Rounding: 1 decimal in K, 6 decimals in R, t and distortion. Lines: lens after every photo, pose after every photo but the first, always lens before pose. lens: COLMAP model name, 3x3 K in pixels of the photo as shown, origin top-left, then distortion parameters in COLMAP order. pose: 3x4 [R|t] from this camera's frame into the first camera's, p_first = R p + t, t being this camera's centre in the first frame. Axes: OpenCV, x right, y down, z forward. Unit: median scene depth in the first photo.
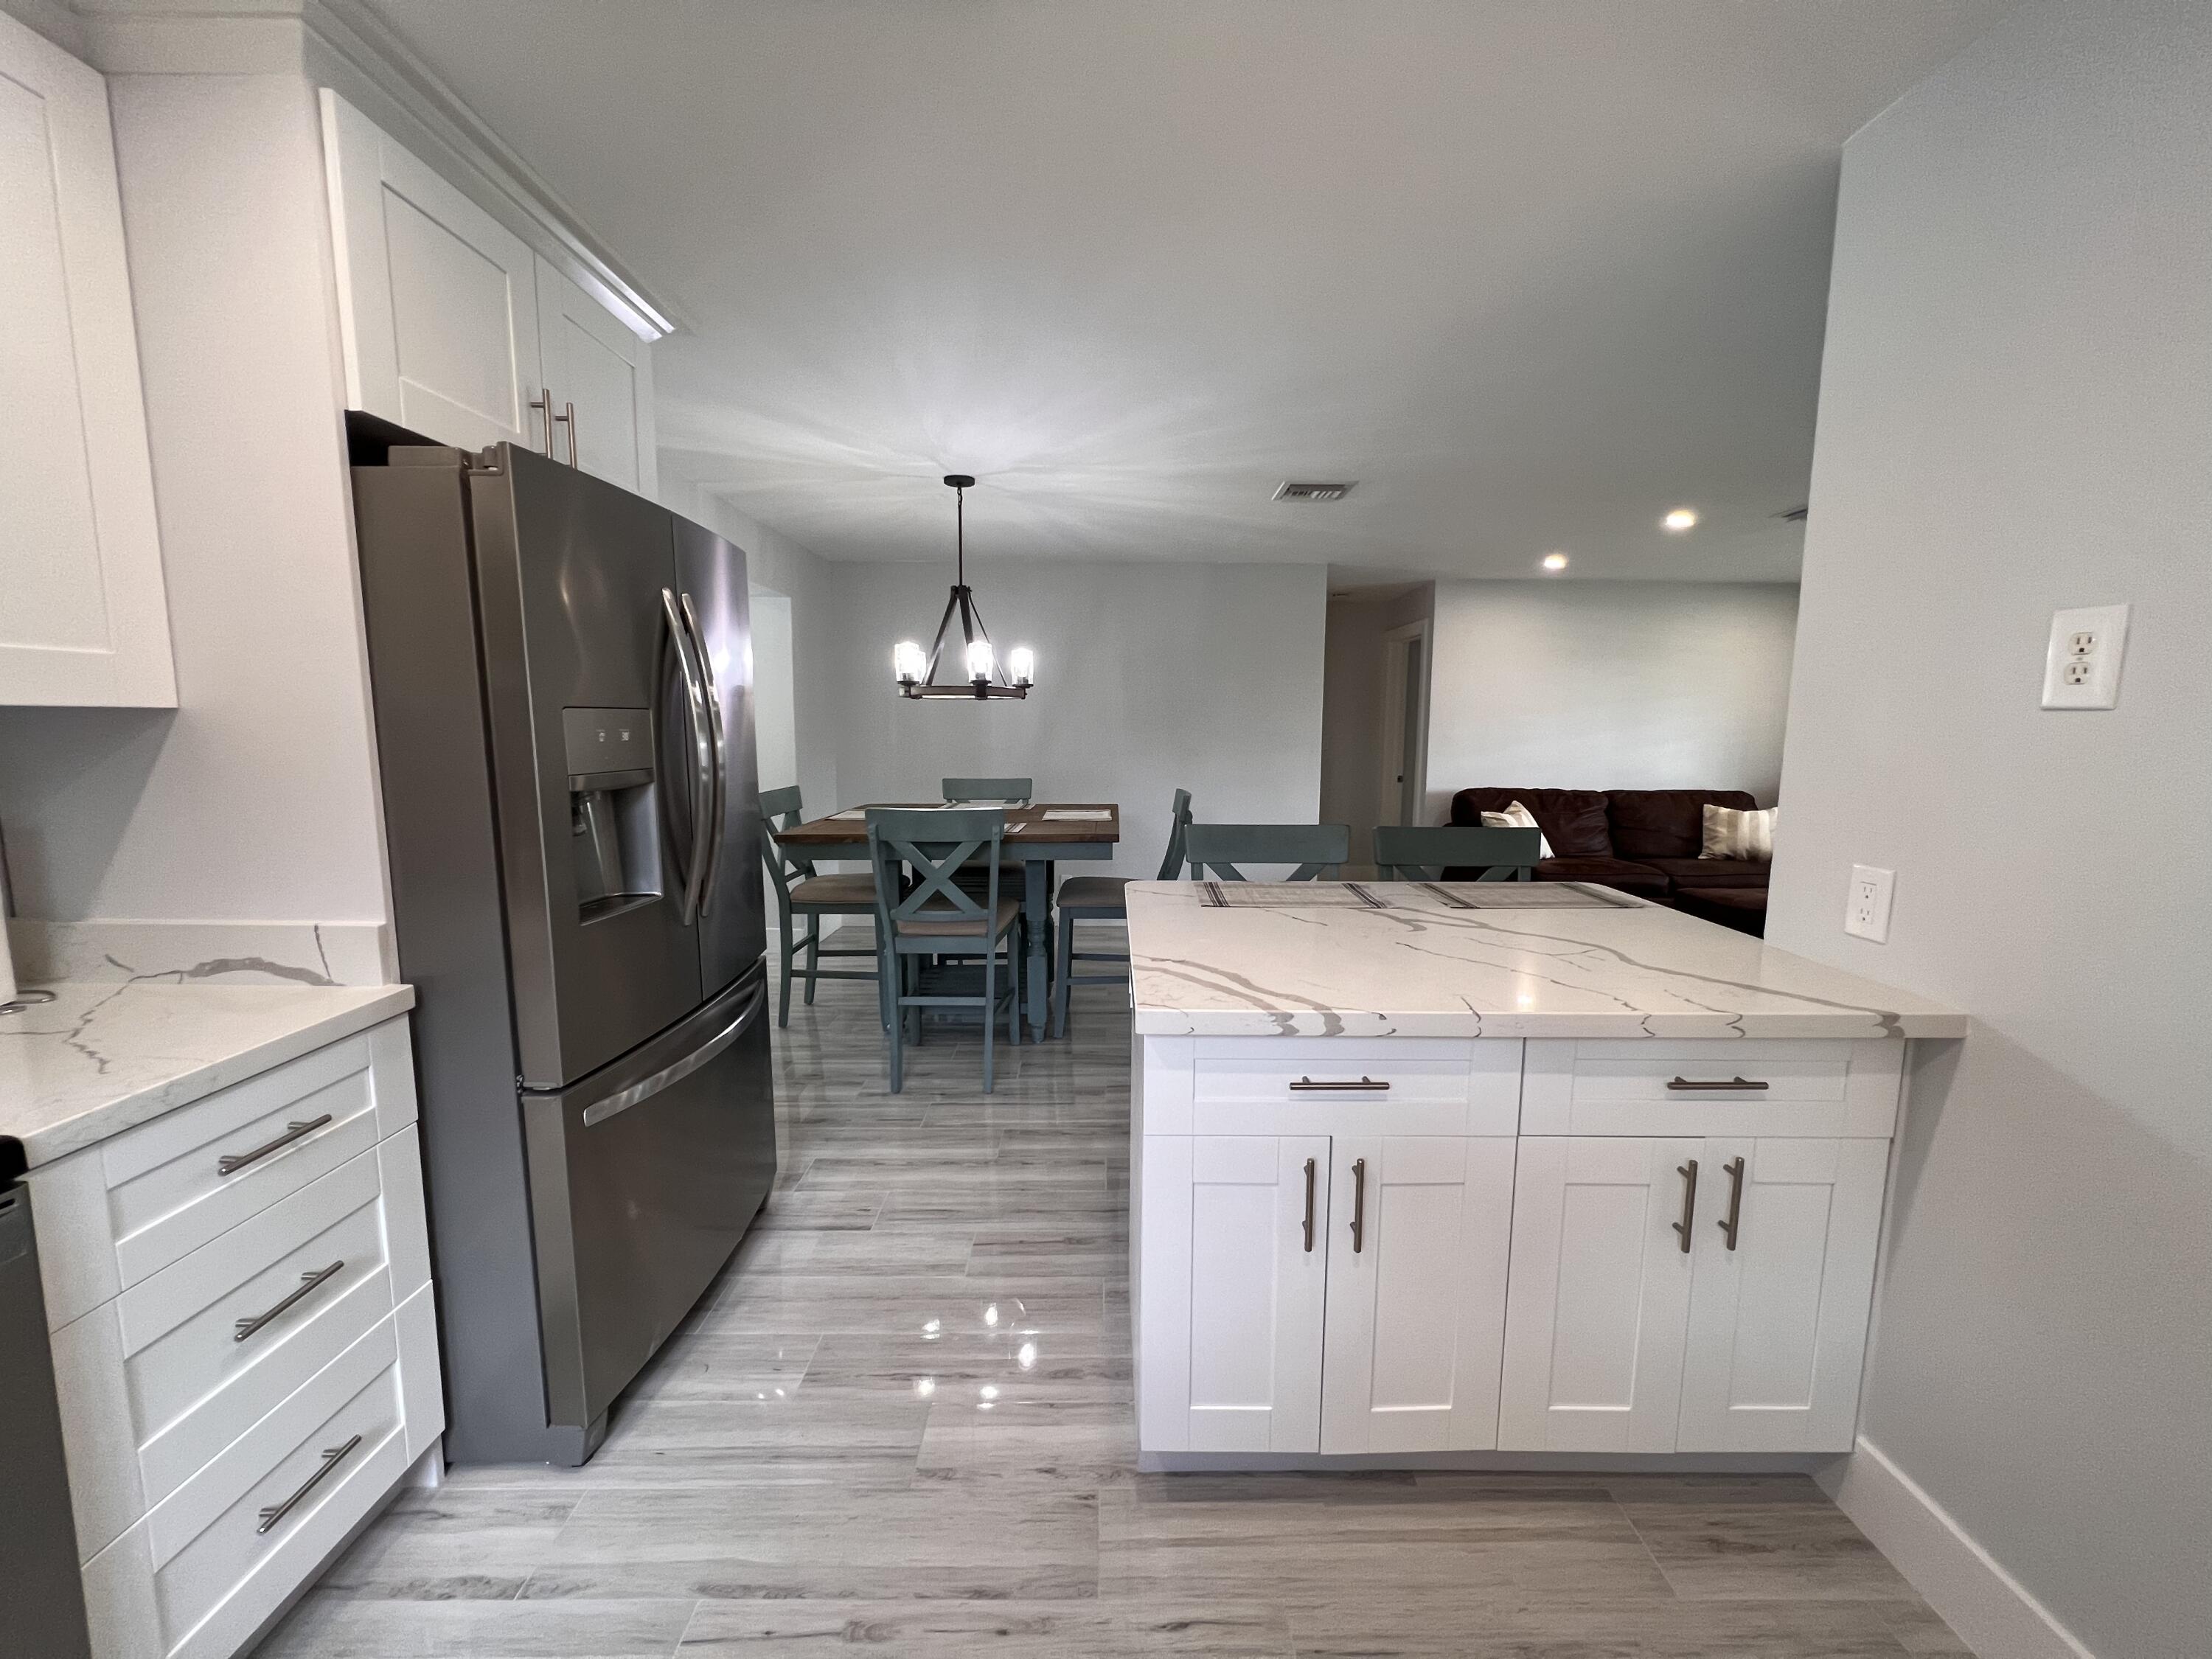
lens RADIAL K [[892.8, 0, 1103.6], [0, 892.8, 832.3], [0, 0, 1]] dist [0.000445, 0.001583]
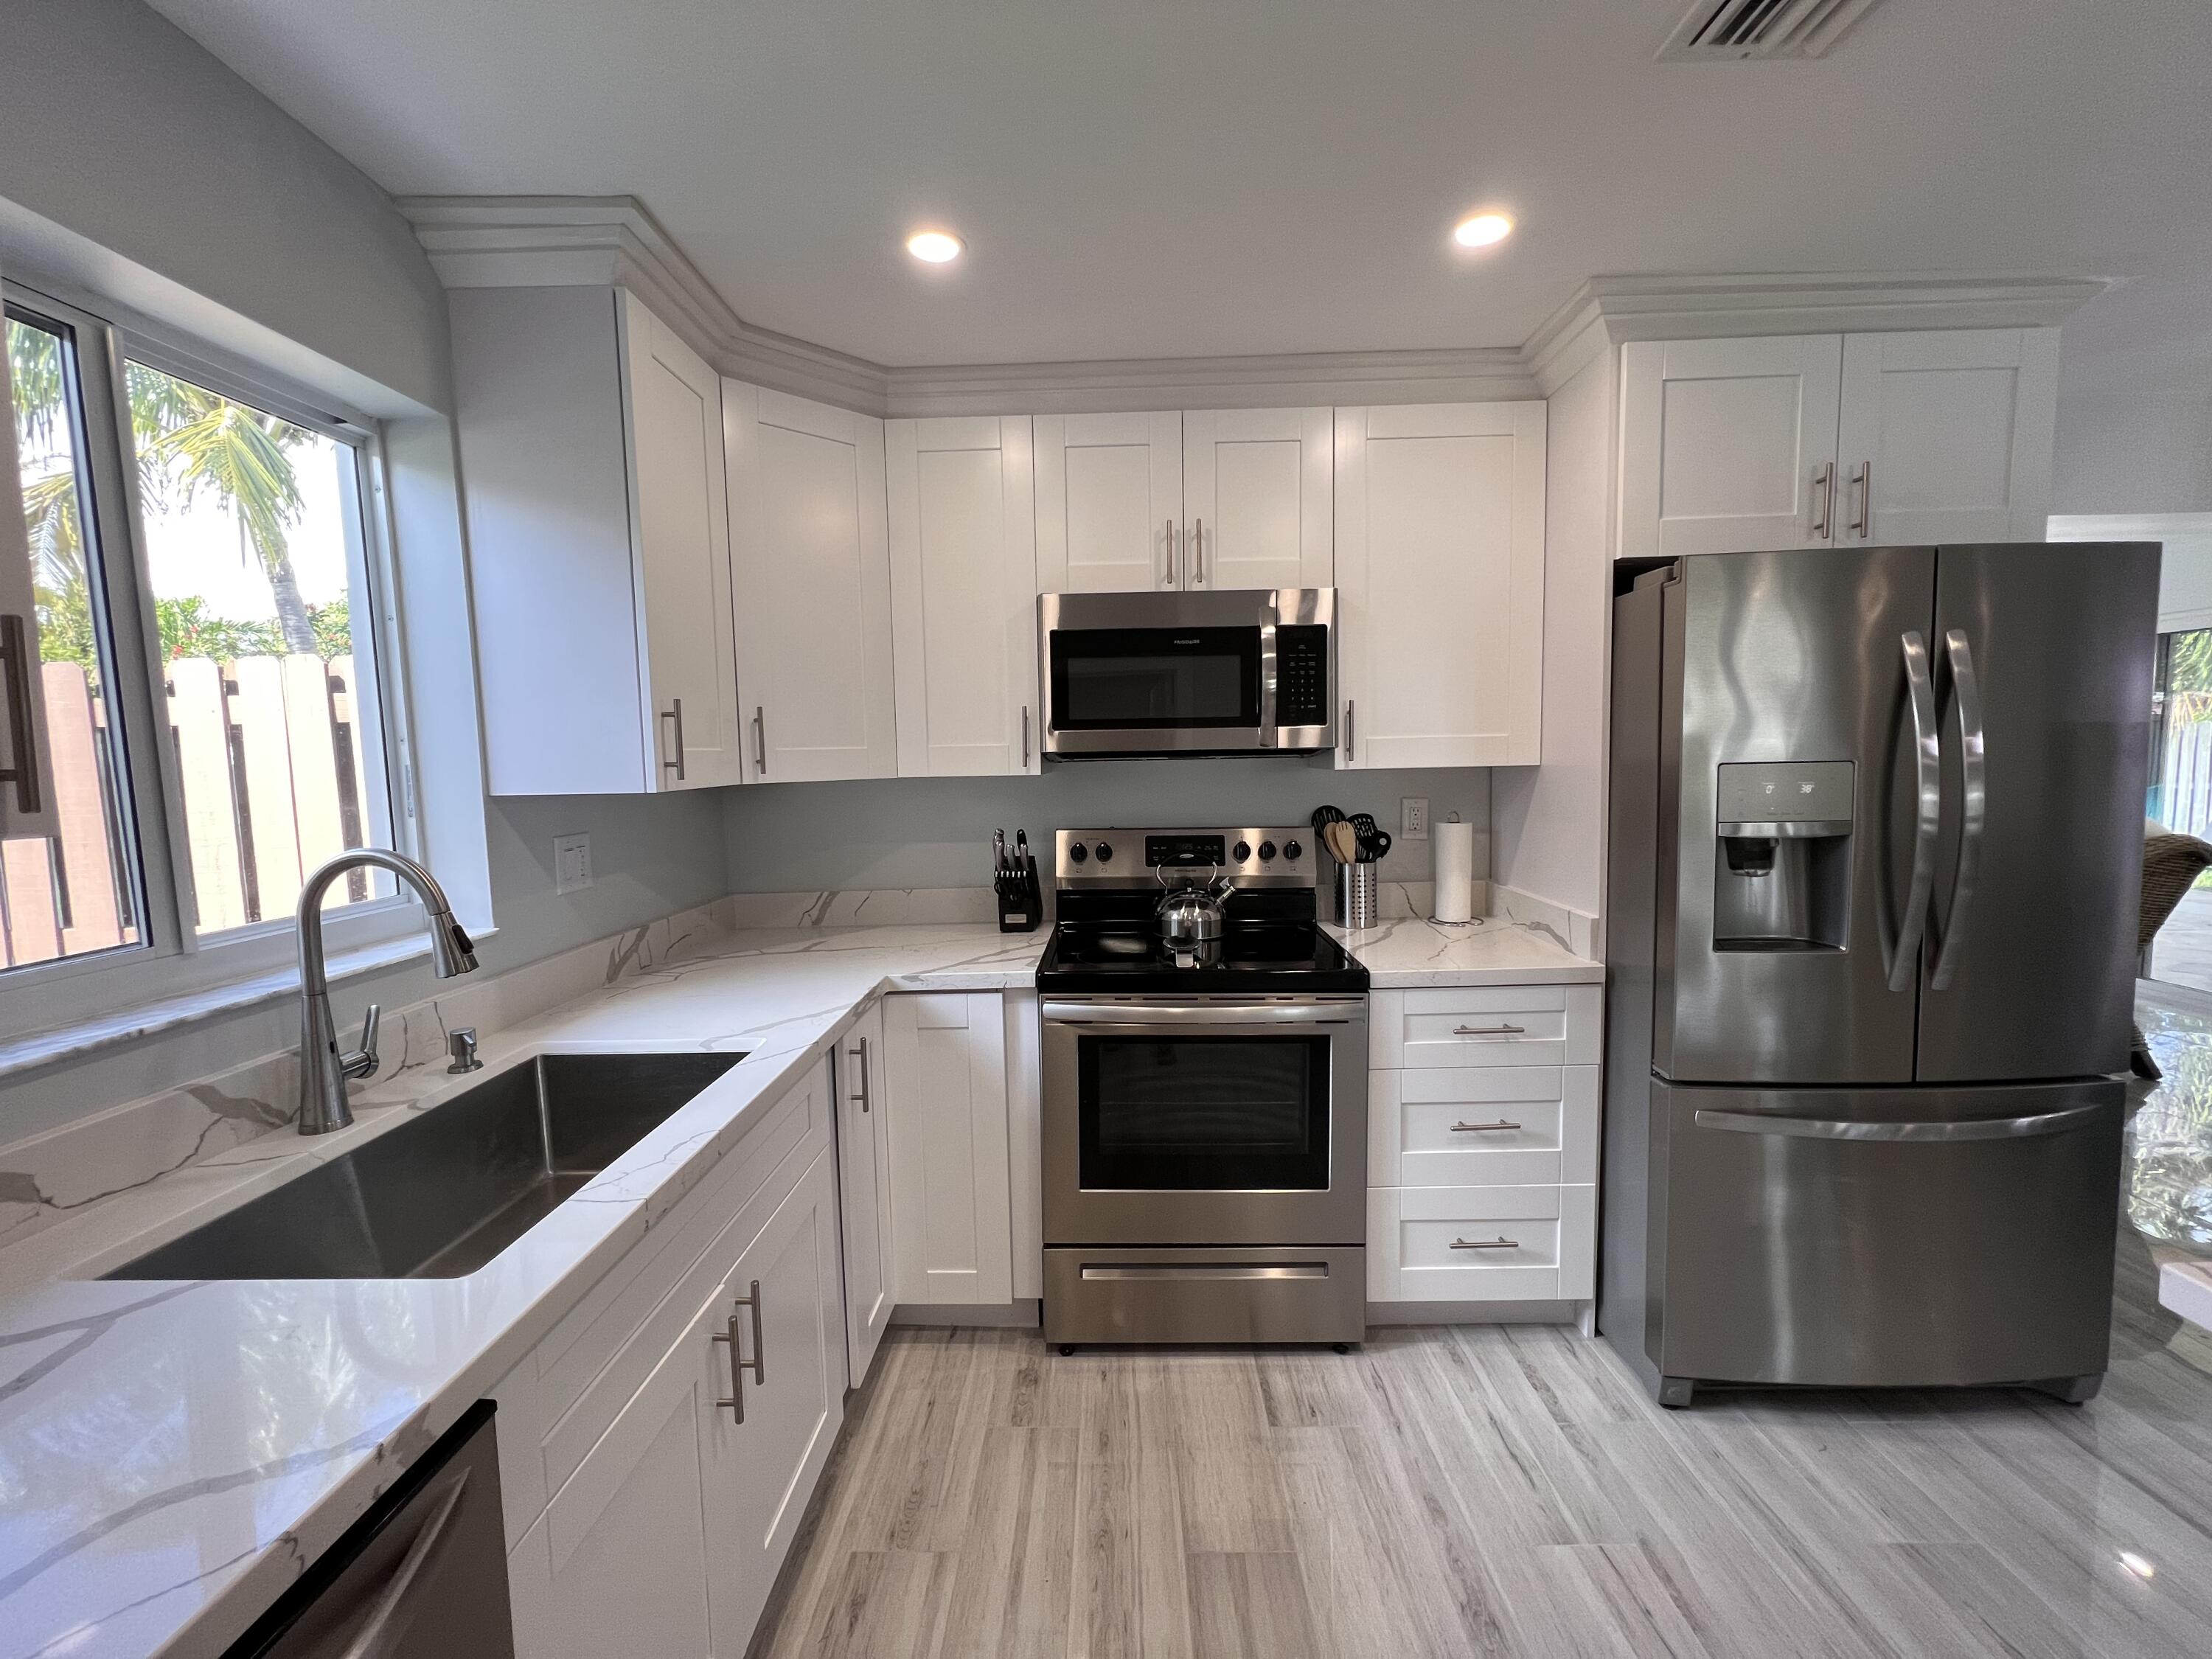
lens RADIAL K [[892.8, 0, 1111.3], [0, 892.8, 837.4], [0, 0, 1]] dist [0.000445, 0.001583]
pose [[-0.018100, 0.082201, -0.996451, 0.602195], [-0.102424, 0.991219, 0.083630, -0.062486], [0.994576, 0.103574, -0.009522, 0.240890]]
